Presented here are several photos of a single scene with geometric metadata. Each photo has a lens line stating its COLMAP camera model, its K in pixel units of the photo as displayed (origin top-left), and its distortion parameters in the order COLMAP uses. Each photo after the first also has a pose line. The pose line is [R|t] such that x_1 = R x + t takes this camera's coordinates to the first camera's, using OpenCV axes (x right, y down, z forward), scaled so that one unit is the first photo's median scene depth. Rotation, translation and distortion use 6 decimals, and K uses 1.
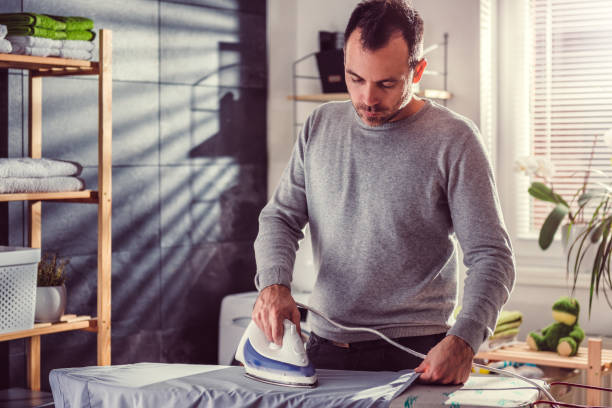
lens RADIAL K [[1294.1, 0, 307.2], [0, 1294.1, 161.1], [0, 0, 1]] dist [-0.013813, -0.236497]
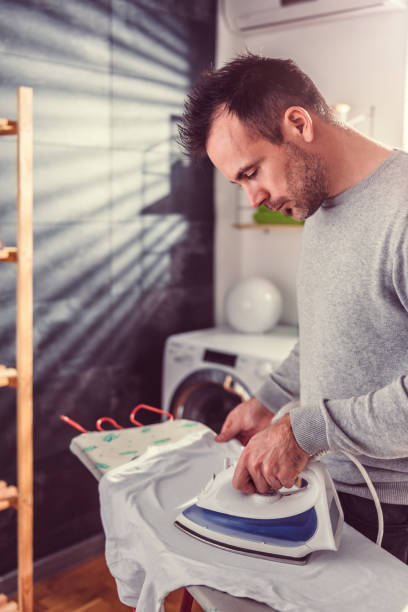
lens RADIAL K [[720.2, 0, 206.4], [0, 720.2, 260.9], [0, 0, 1]] dist [-0.003760, -0.011688]
pose [[0.992880, 0.022704, -0.116932, 0.043326], [-0.014084, 0.997157, 0.074025, -0.010673], [0.118280, -0.071851, 0.990377, 0.385481]]
